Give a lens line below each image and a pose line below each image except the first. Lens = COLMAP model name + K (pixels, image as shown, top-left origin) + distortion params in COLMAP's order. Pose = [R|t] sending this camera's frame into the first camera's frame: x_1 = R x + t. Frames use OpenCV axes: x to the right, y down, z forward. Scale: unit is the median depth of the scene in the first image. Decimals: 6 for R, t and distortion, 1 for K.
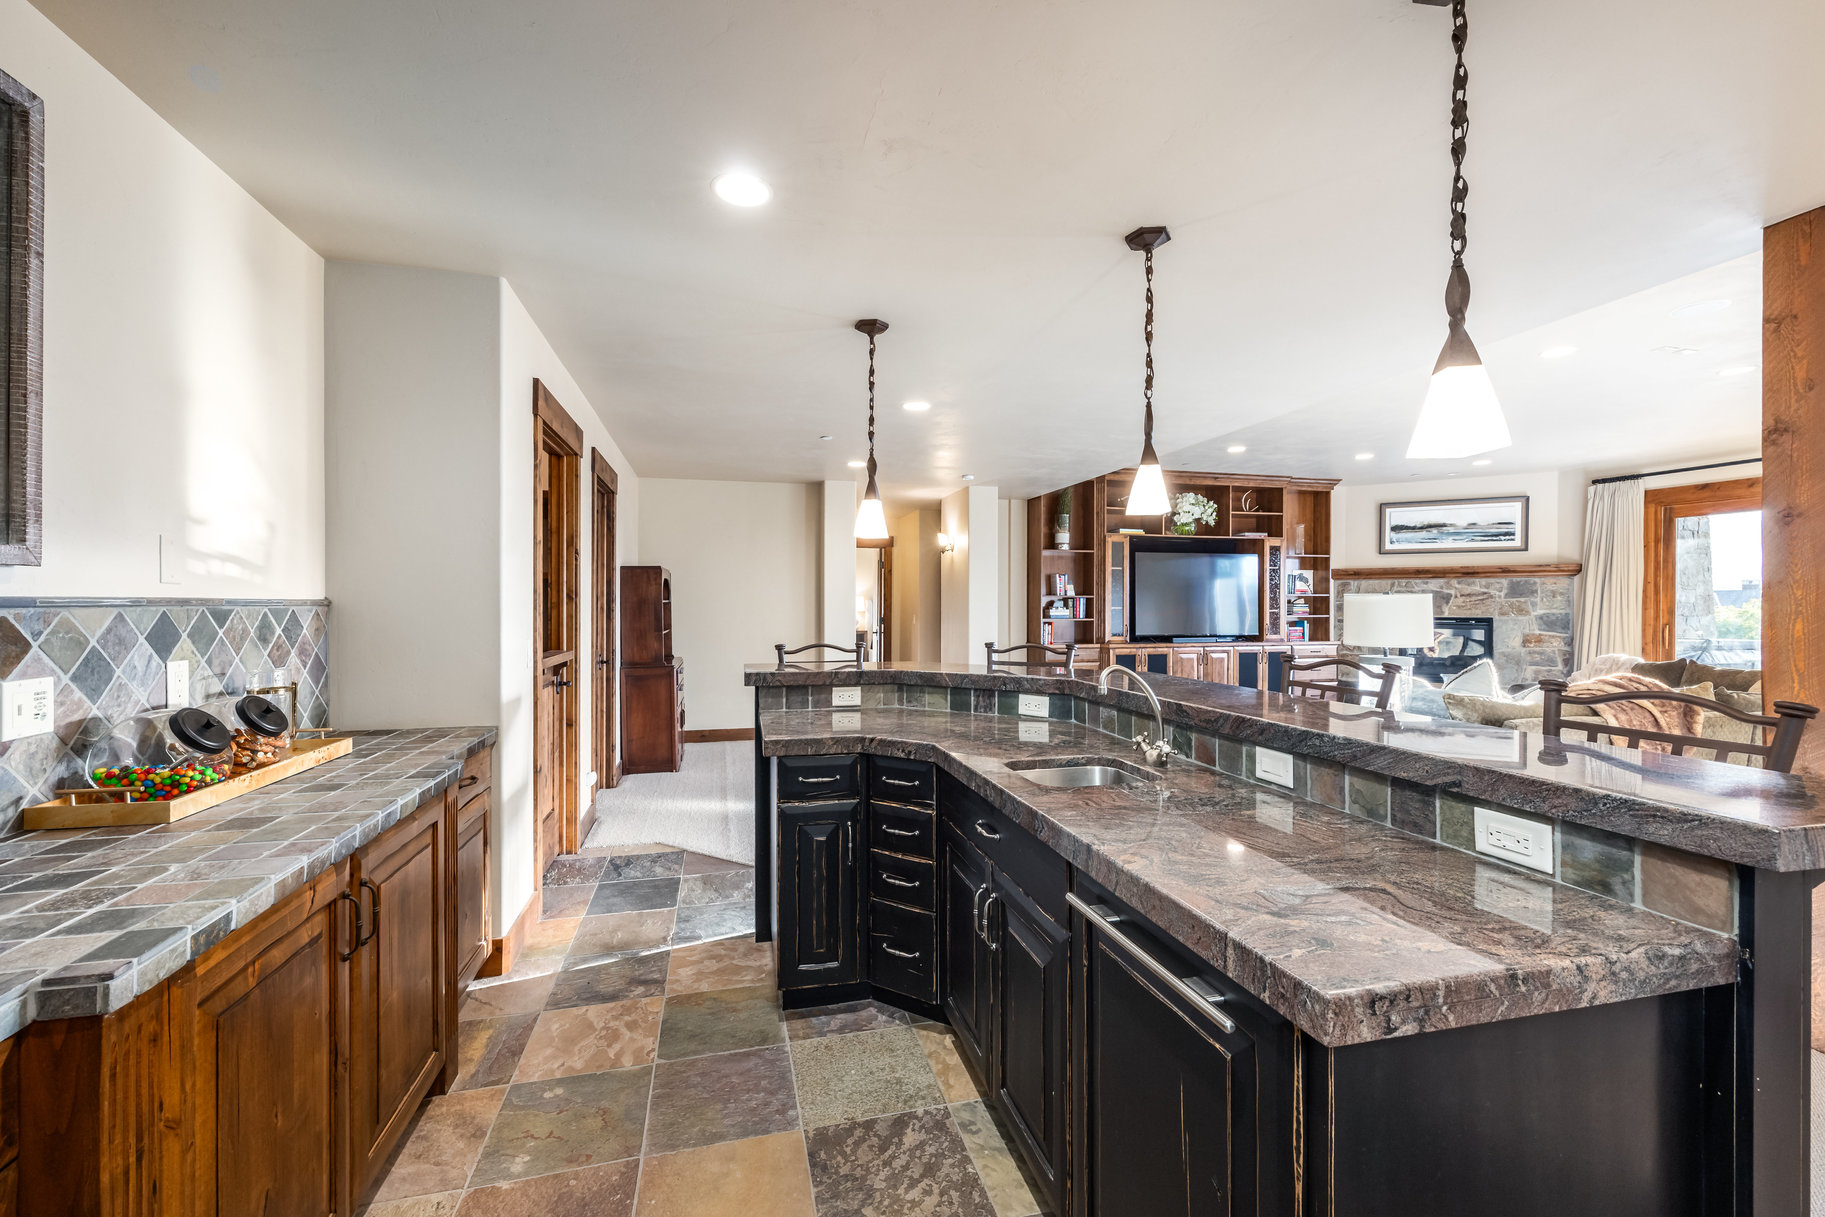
lens RADIAL K [[797.8, 0, 924.8], [0, 797.8, 616.6], [0, 0, 1]] dist [-0.002113, 0.000079]
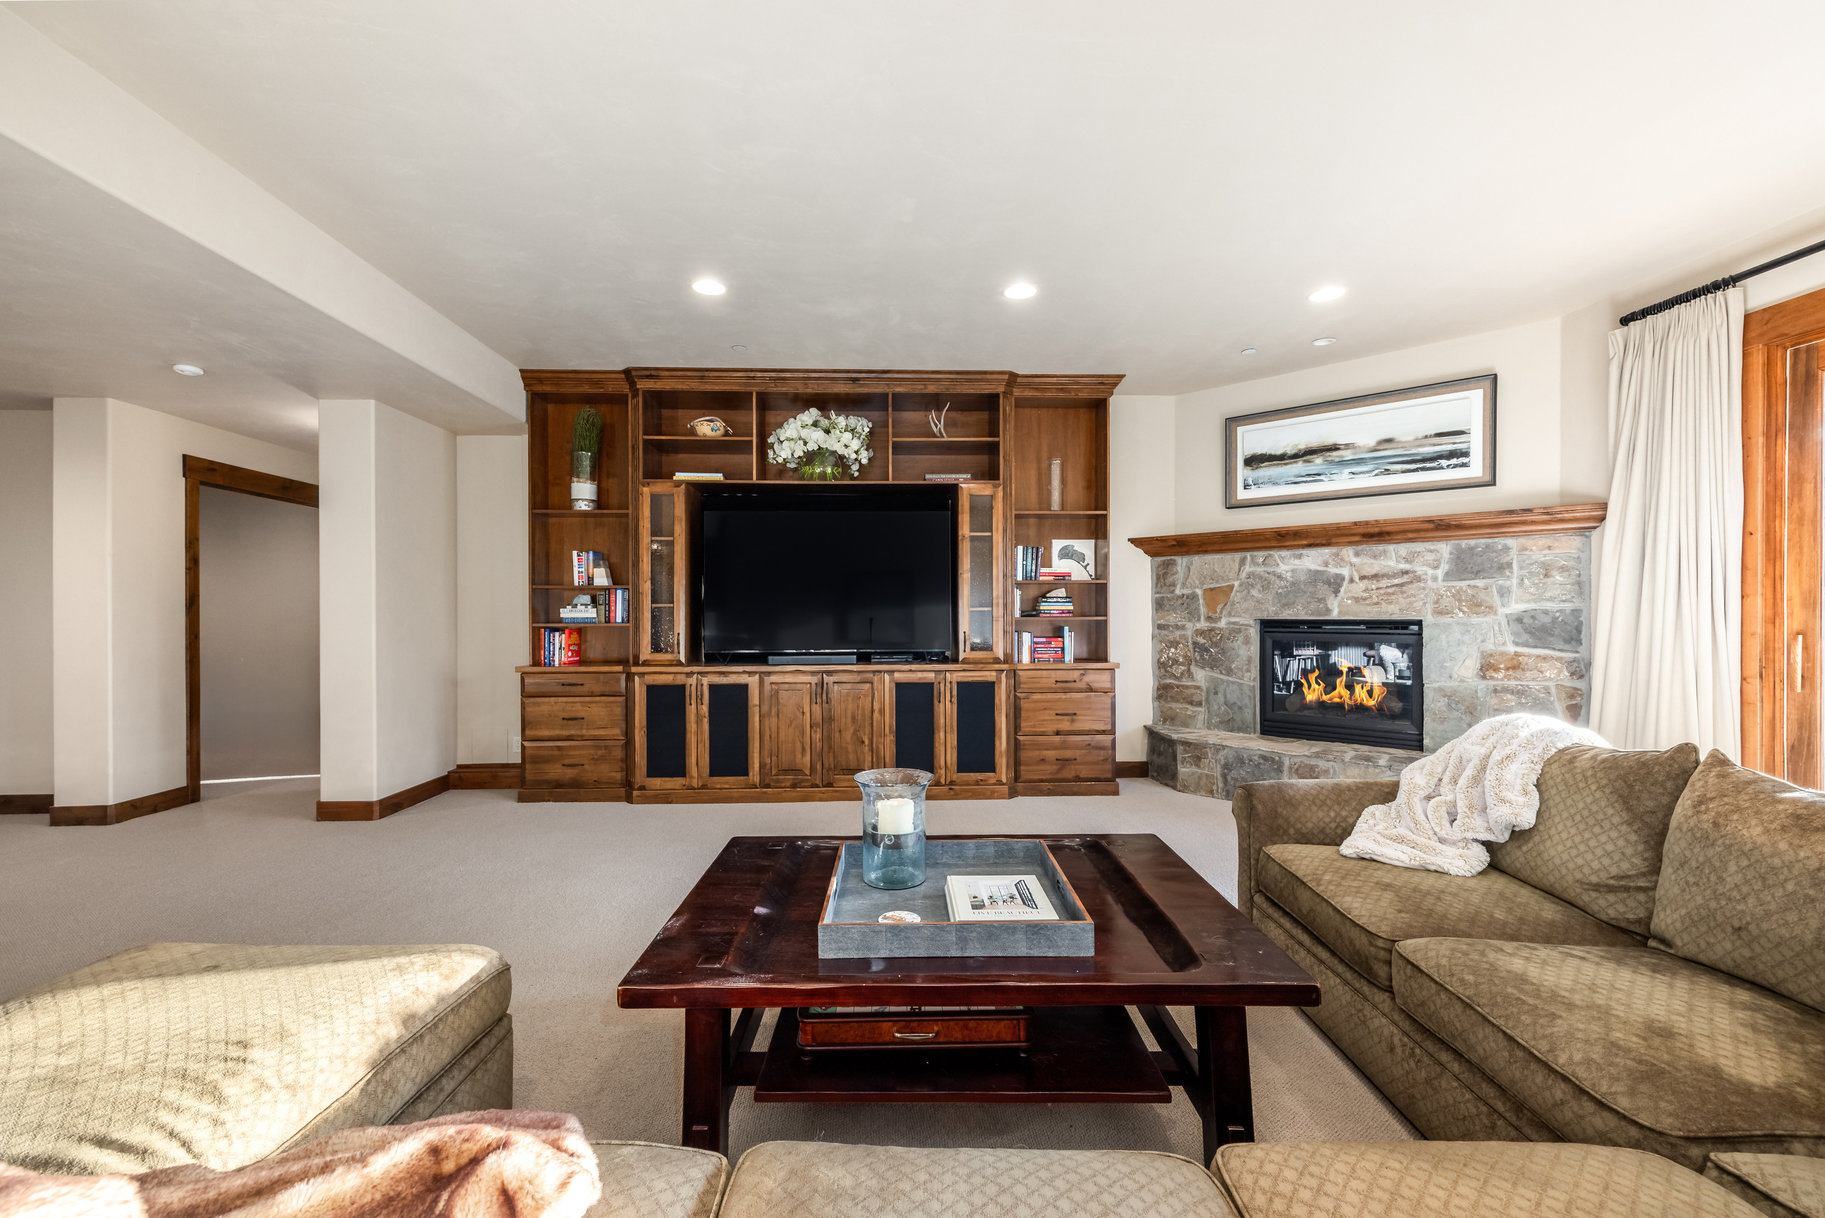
lens RADIAL K [[757.8, 0, 909.6], [0, 757.8, 620.6], [0, 0, 1]] dist [0.005929, -0.000142]
pose [[0.974436, -0.003667, -0.224634, 0.508847], [0.002711, 0.999986, -0.004562, 0.003193], [0.224648, 0.003837, 0.974432, 0.458527]]
